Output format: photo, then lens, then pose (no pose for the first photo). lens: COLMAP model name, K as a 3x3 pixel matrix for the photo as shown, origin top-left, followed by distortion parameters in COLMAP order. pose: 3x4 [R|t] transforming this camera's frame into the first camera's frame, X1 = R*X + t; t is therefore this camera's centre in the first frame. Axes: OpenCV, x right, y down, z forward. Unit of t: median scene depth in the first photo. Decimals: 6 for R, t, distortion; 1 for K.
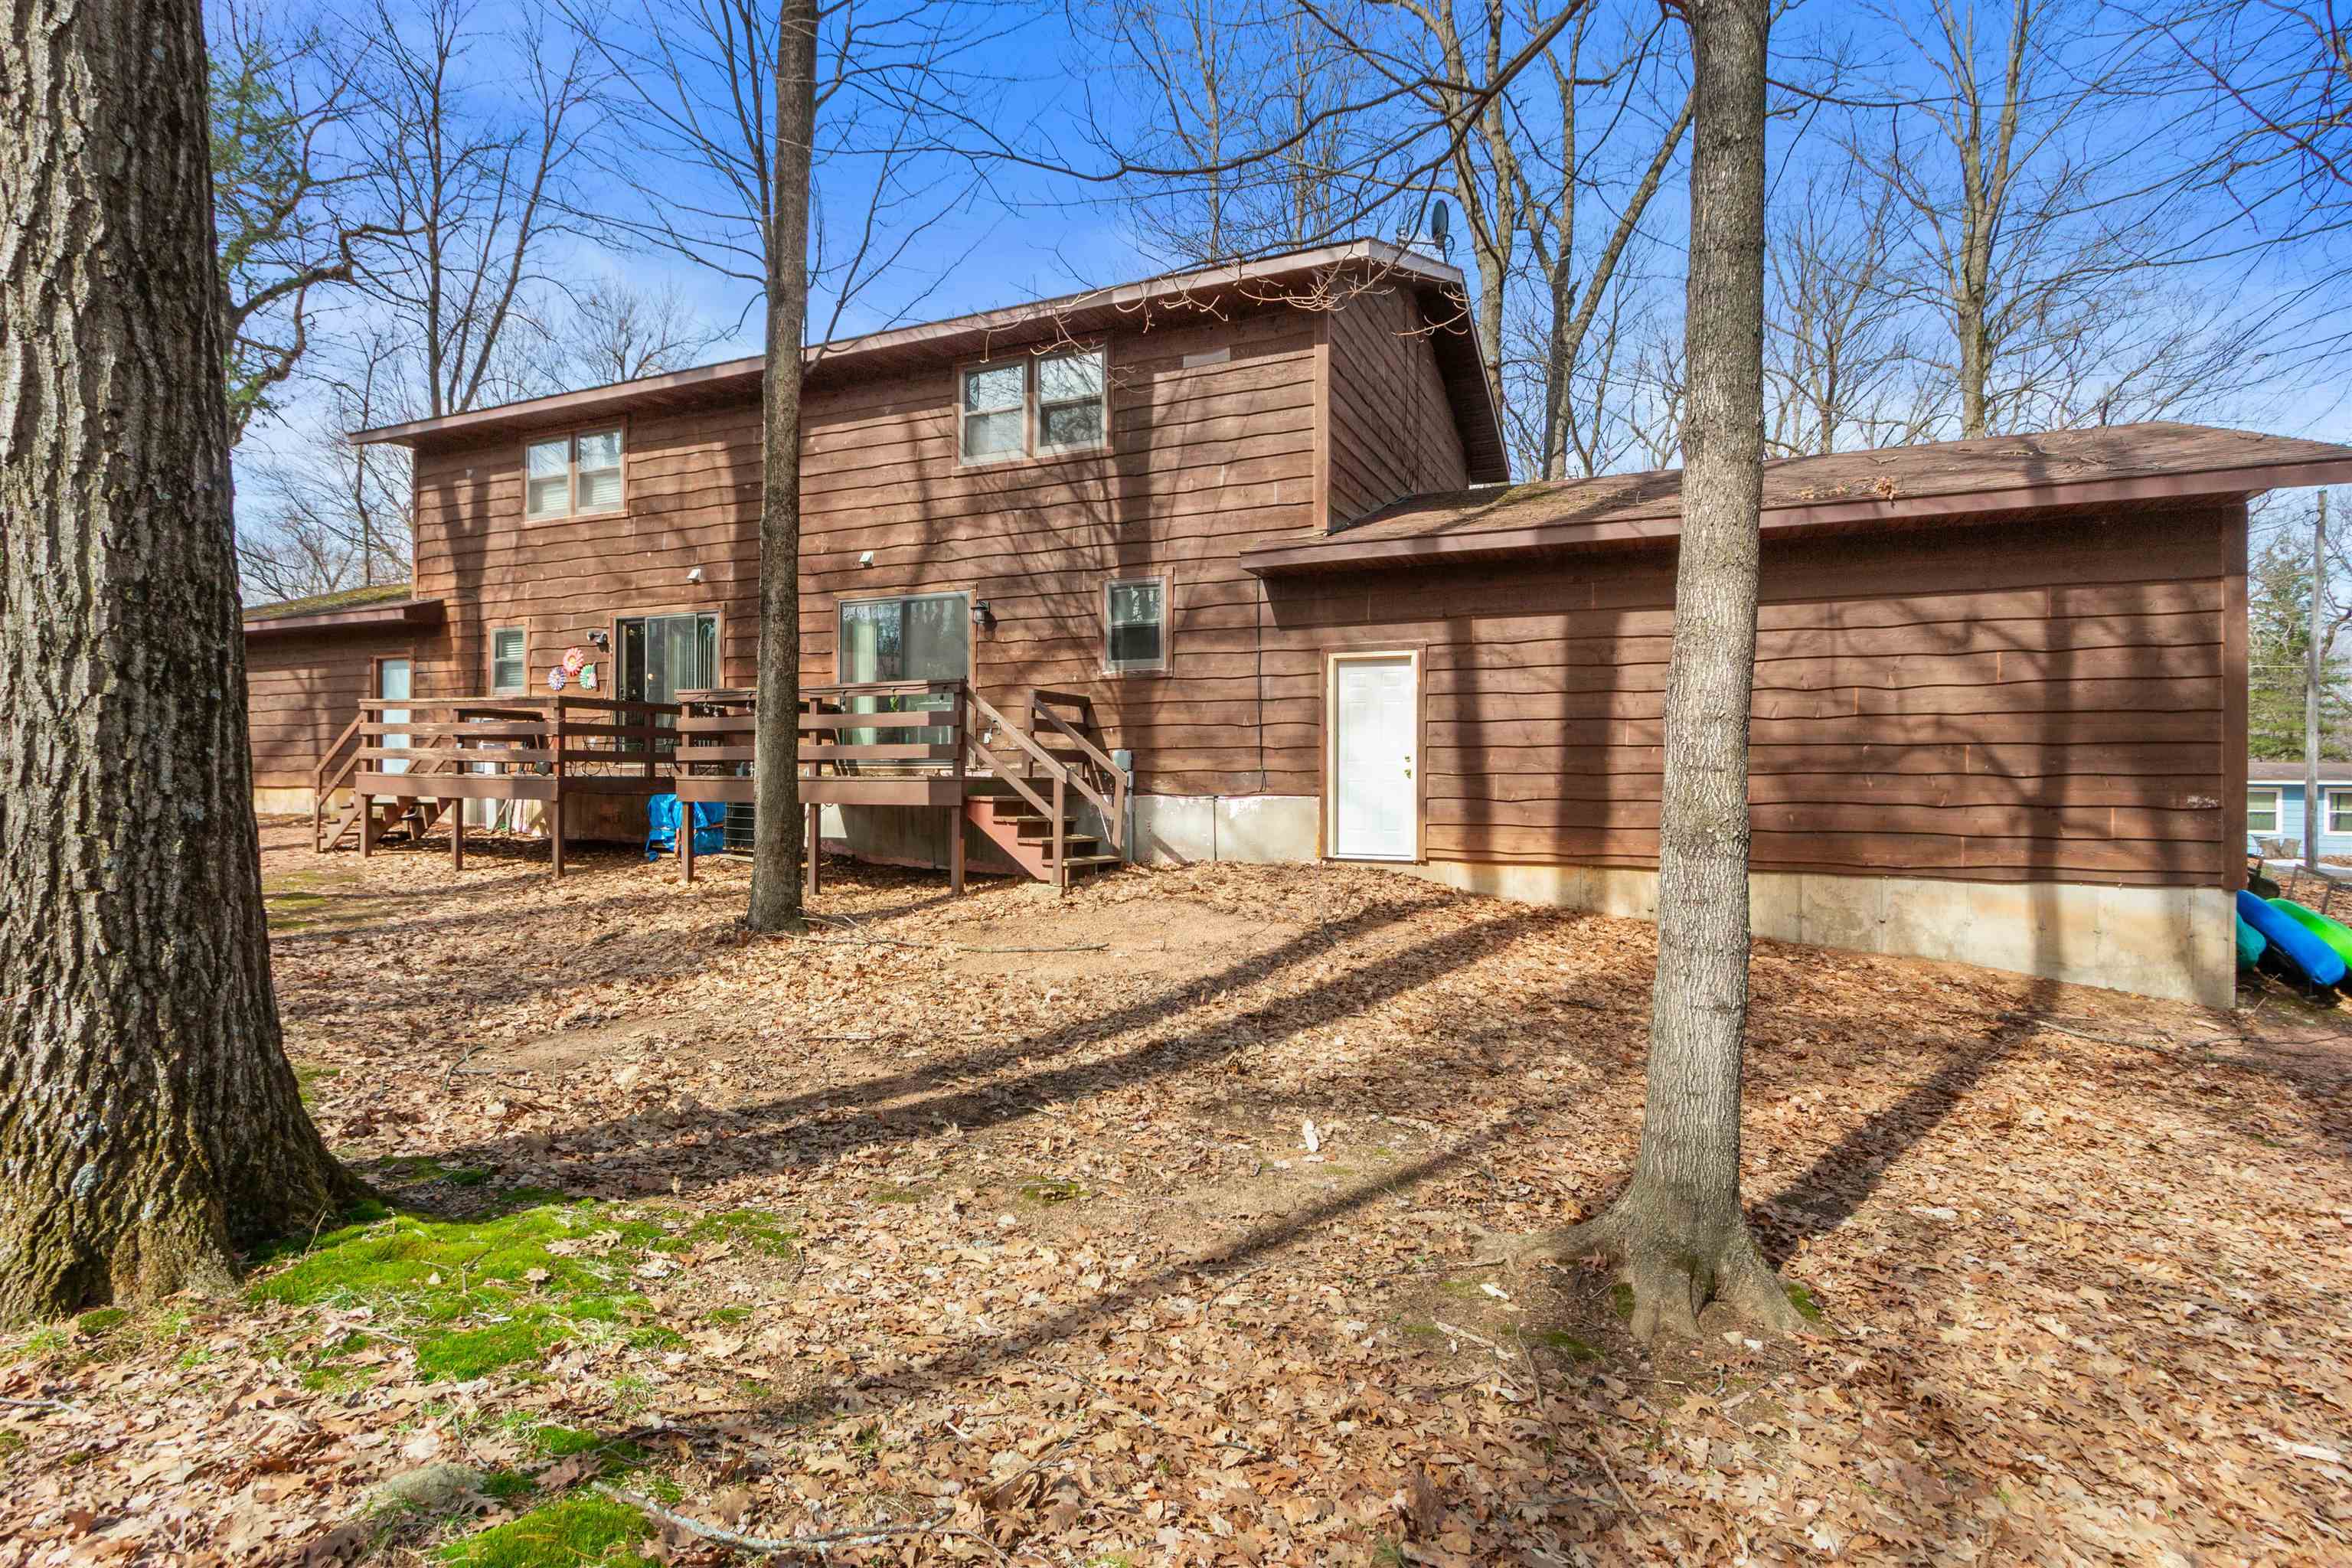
lens RADIAL K [[1083.9, 0, 1090.2], [0, 1083.9, 766.6], [0, 0, 1]] dist [0.000546, -0.001158]
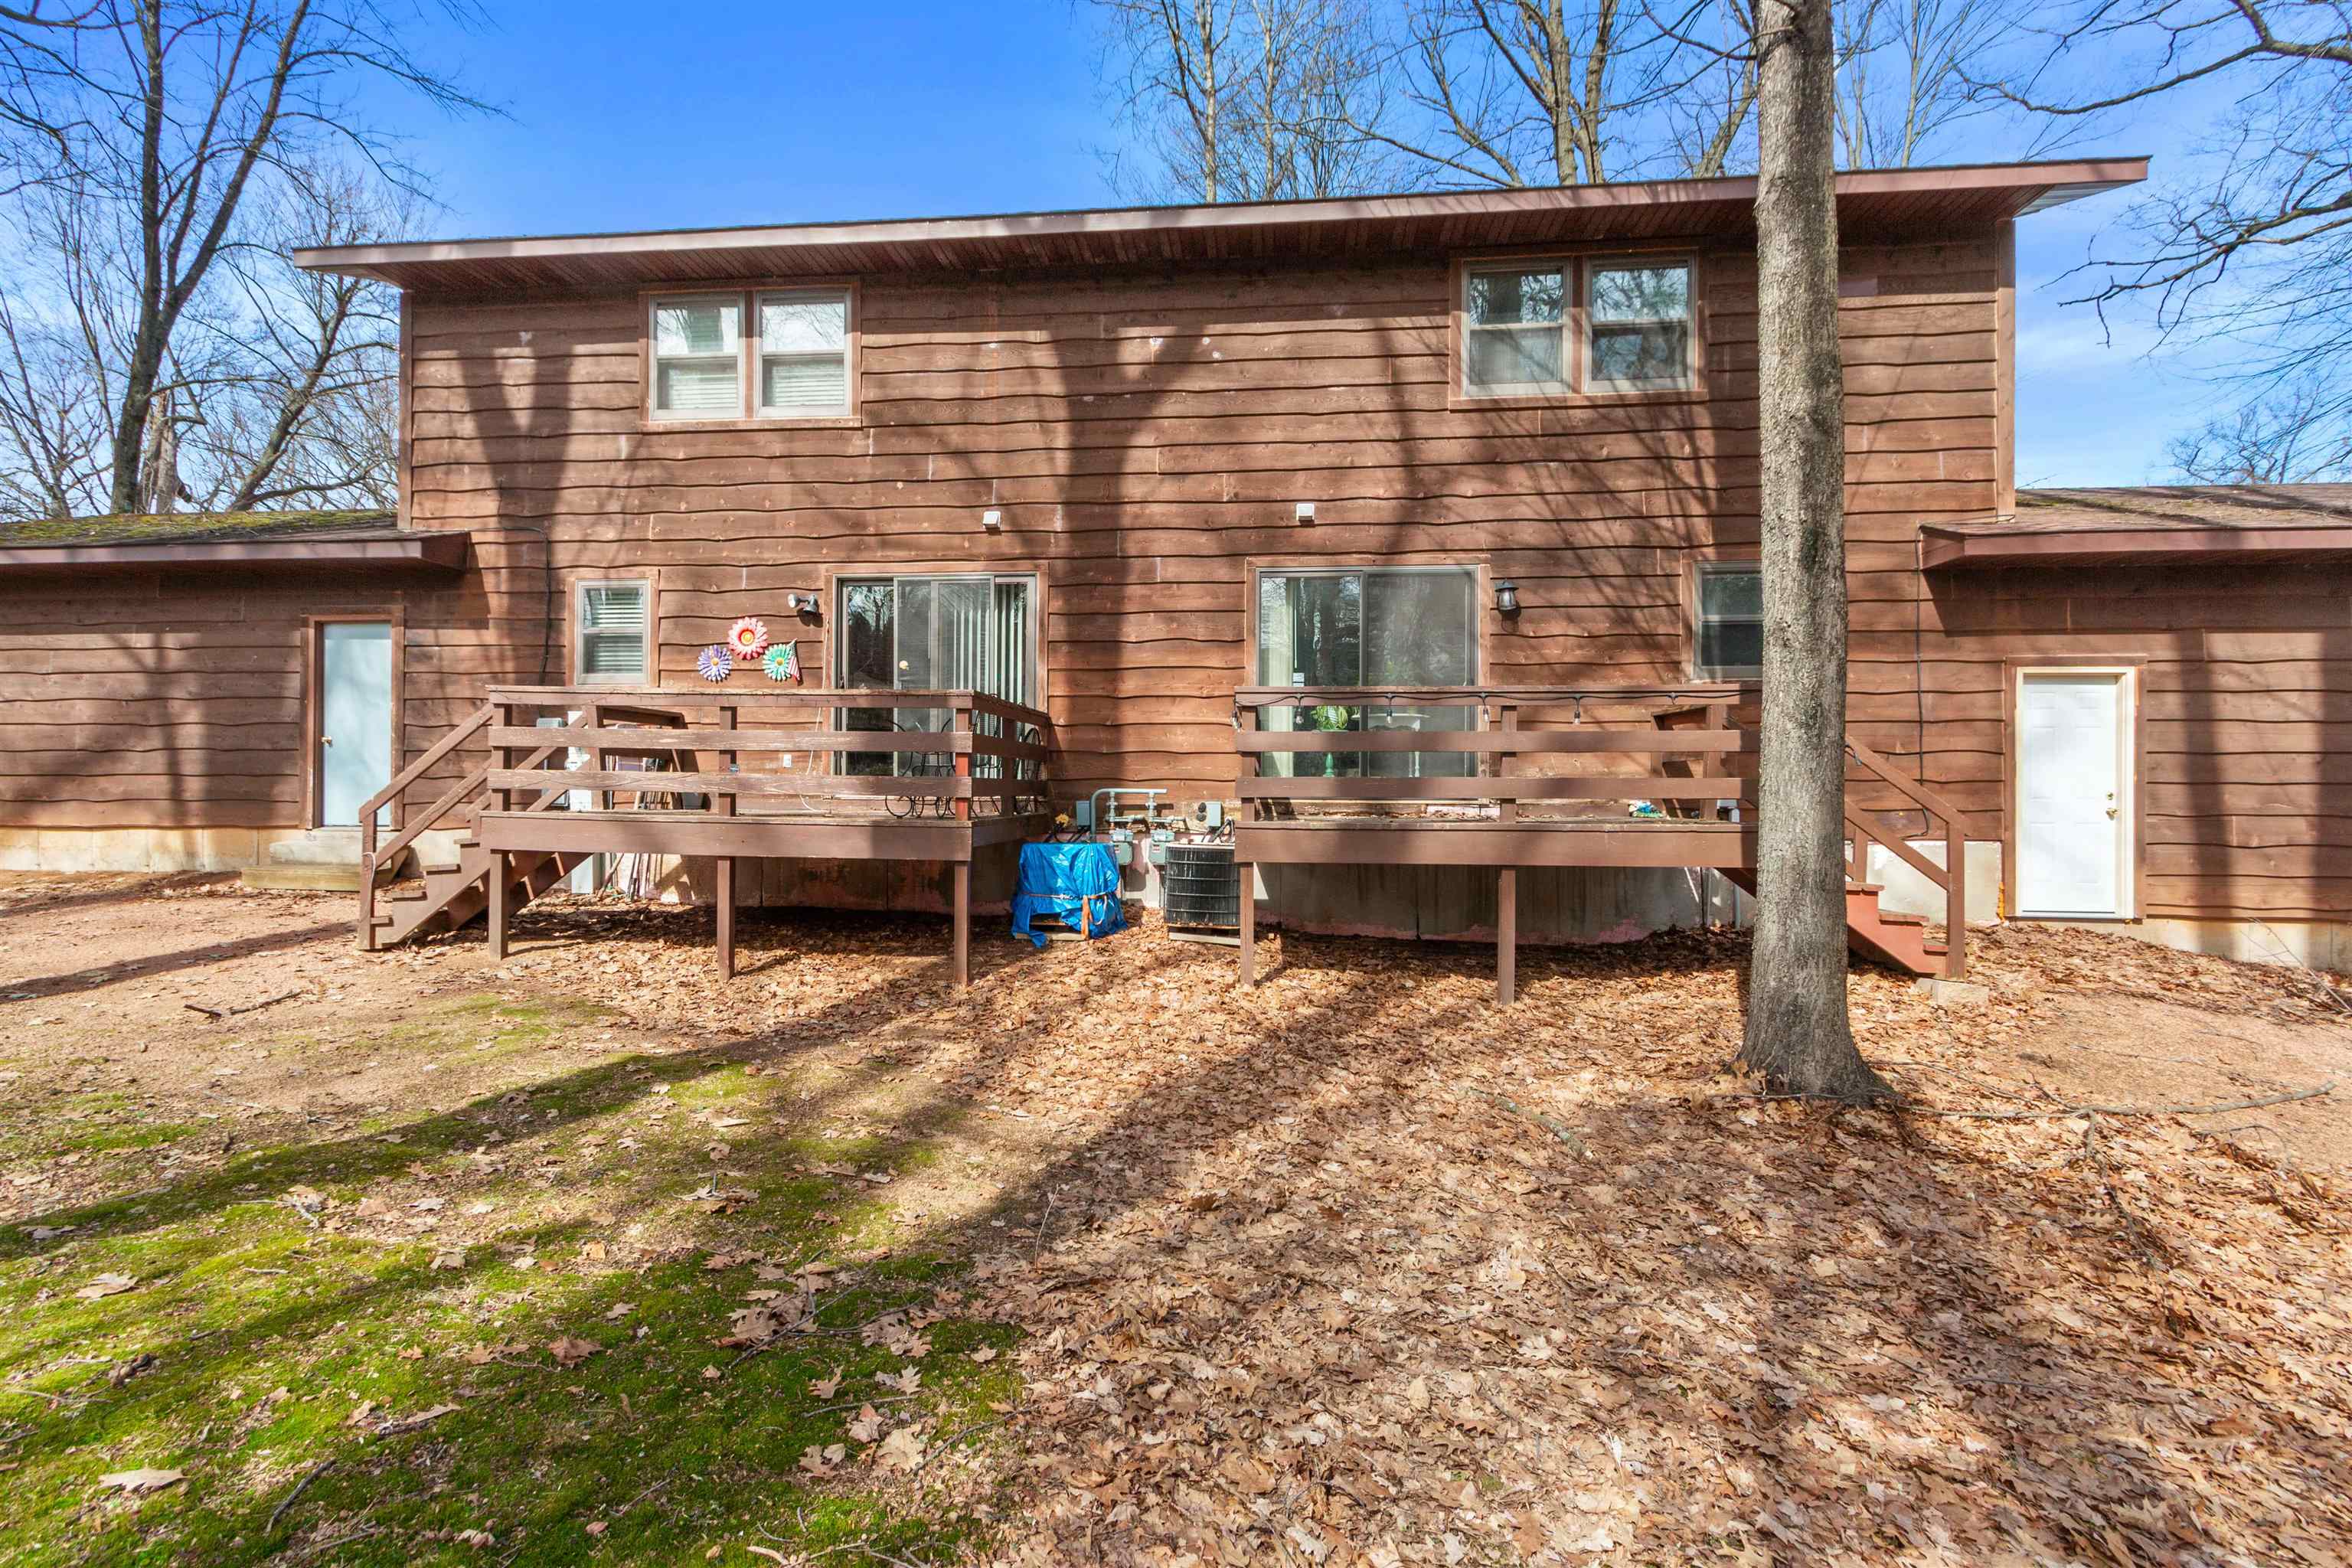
lens RADIAL K [[1083.9, 0, 1179.4], [0, 1083.9, 784.2], [0, 0, 1]] dist [0.000546, -0.001158]
pose [[0.949569, 0.003930, 0.313534, -0.528825], [-0.004365, 0.999990, 0.000686, -0.011594], [-0.313528, -0.002020, 0.949577, 0.351151]]
